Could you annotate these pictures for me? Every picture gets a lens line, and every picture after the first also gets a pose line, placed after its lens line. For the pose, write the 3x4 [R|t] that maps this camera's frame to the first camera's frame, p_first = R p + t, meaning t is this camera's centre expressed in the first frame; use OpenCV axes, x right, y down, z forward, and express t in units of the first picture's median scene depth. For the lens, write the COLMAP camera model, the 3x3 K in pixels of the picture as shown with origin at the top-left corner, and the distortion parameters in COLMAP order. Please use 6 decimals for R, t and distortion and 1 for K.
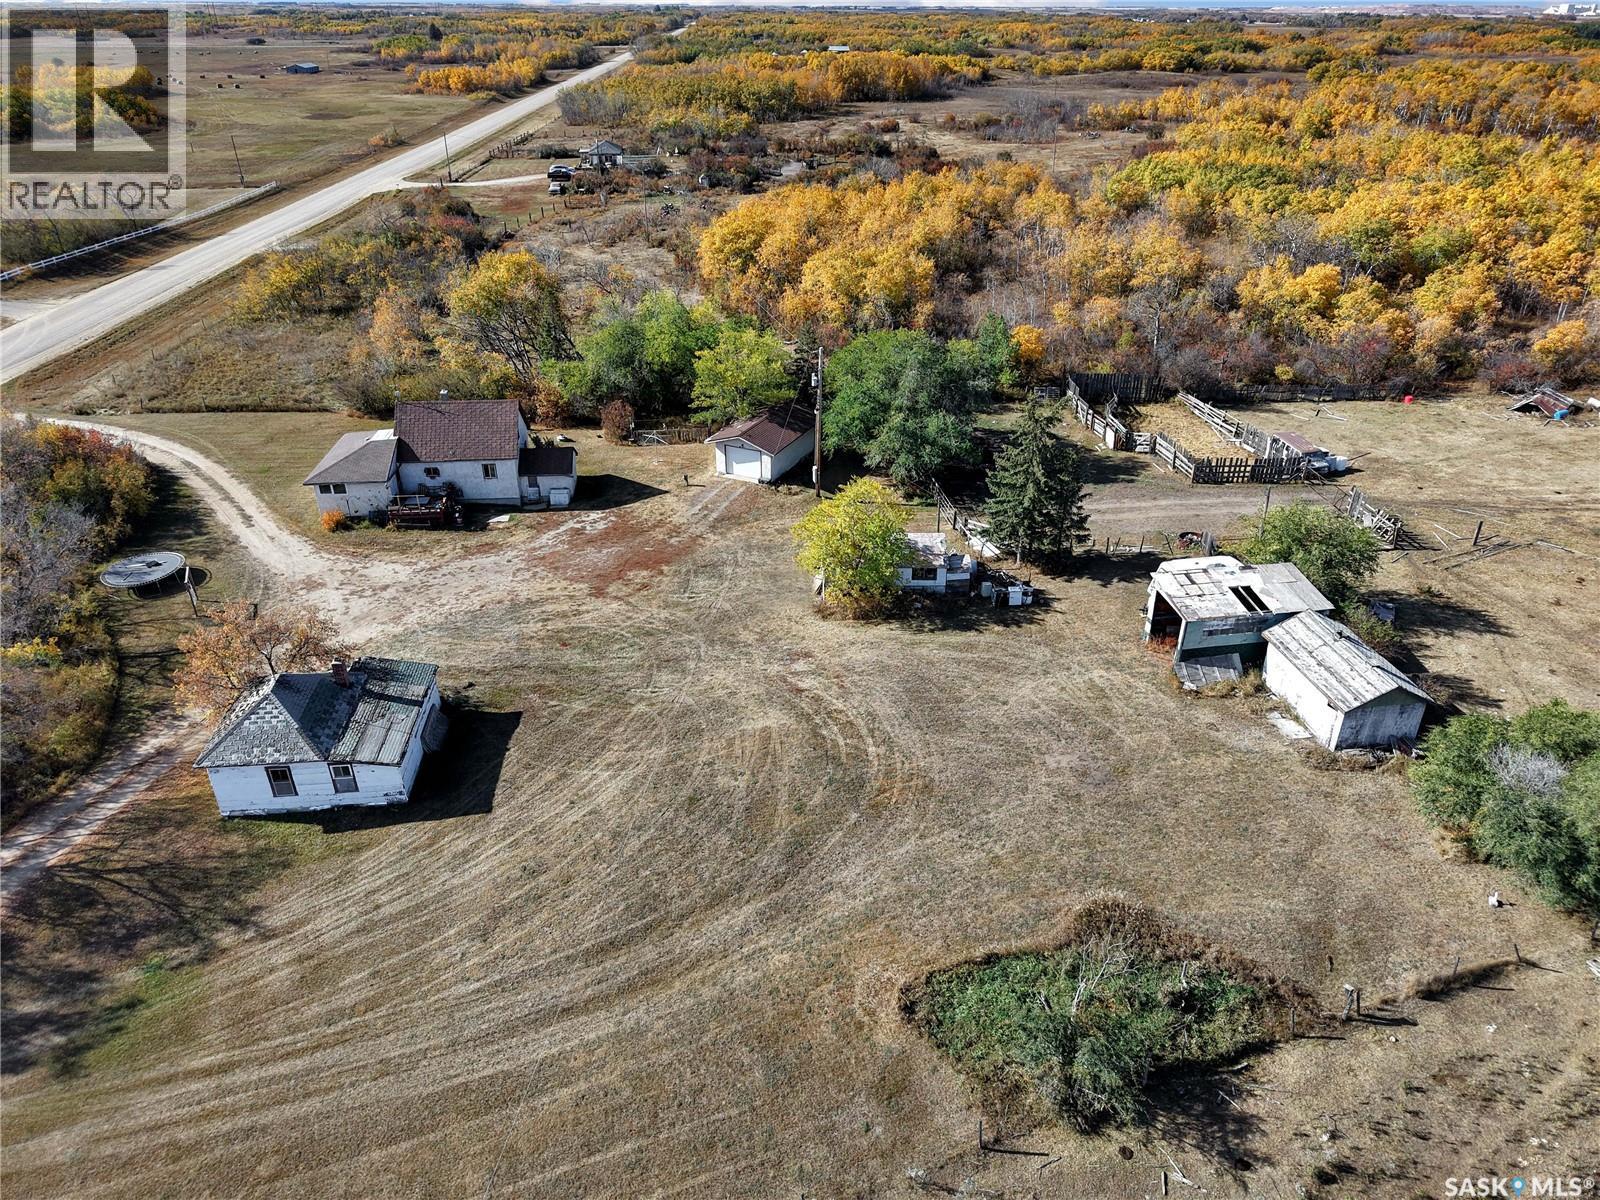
lens RADIAL K [[1087.3, 0, 800.0], [0, 1087.3, 600.0], [0, 0, 1]] dist [-0.009344, -0.004153]
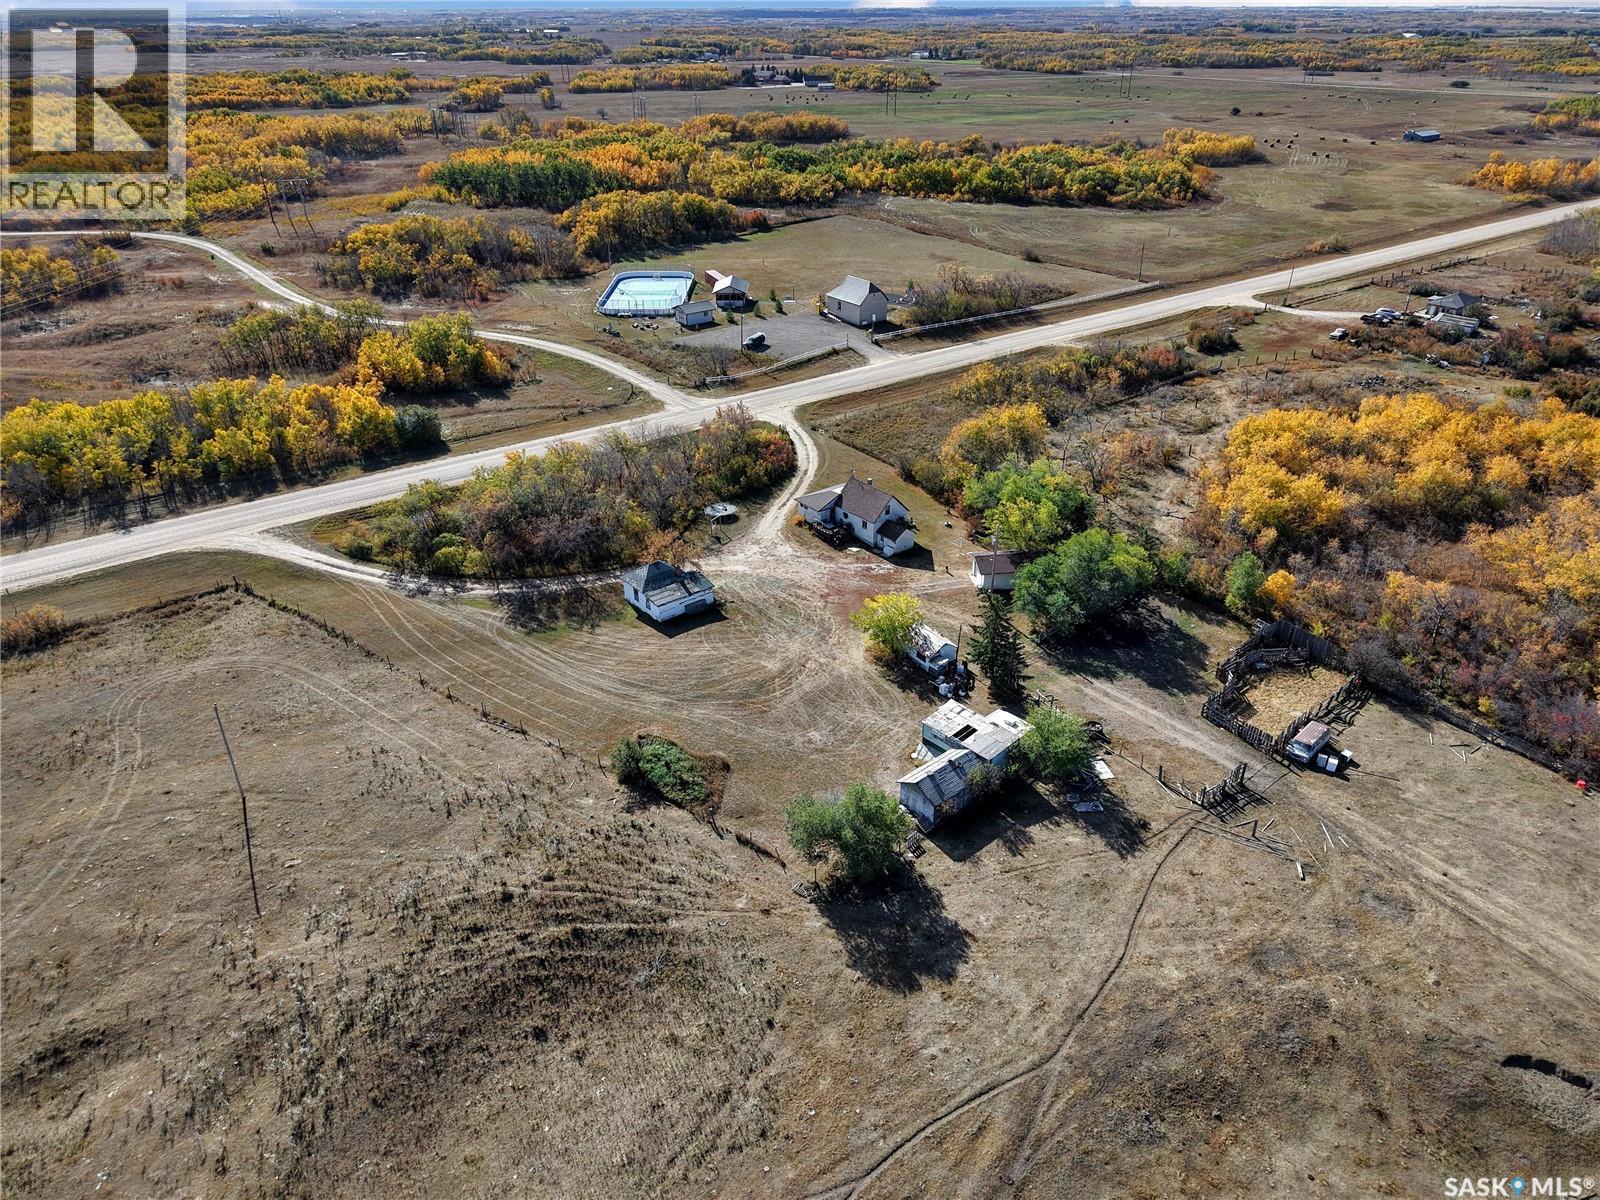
lens RADIAL K [[1087.3, 0, 800.0], [0, 1087.3, 600.0], [0, 0, 1]] dist [-0.009344, -0.004153]
pose [[0.537361, 0.399294, -0.742837, 1.149263], [-0.393432, 0.897784, 0.197978, -0.339190], [0.745959, 0.185870, 0.639529, -0.296145]]
